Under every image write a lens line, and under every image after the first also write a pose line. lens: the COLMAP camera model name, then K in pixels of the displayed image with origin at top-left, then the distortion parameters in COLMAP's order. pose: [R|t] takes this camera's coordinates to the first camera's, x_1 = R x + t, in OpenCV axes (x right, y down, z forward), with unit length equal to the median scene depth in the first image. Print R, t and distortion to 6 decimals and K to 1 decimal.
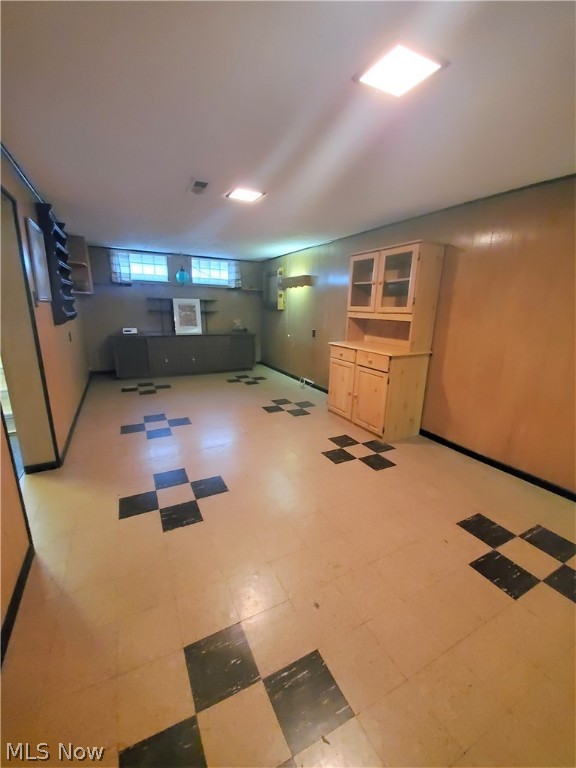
lens RADIAL K [[311.7, 0, 281.1], [0, 311.7, 385.4], [0, 0, 1]] dist [0.019067, -0.017749]
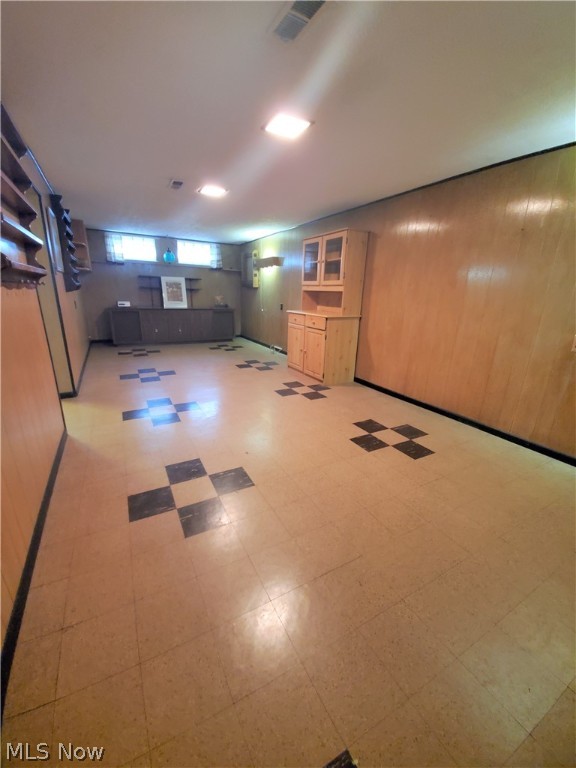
lens RADIAL K [[304.9, 0, 281.5], [0, 304.9, 385.0], [0, 0, 1]] dist [0.018171, -0.016398]
pose [[0.999591, -0.000927, 0.028577, 0.090052], [-0.000424, 0.998884, 0.047238, 0.095252], [-0.028588, -0.047231, 0.998475, -0.217554]]
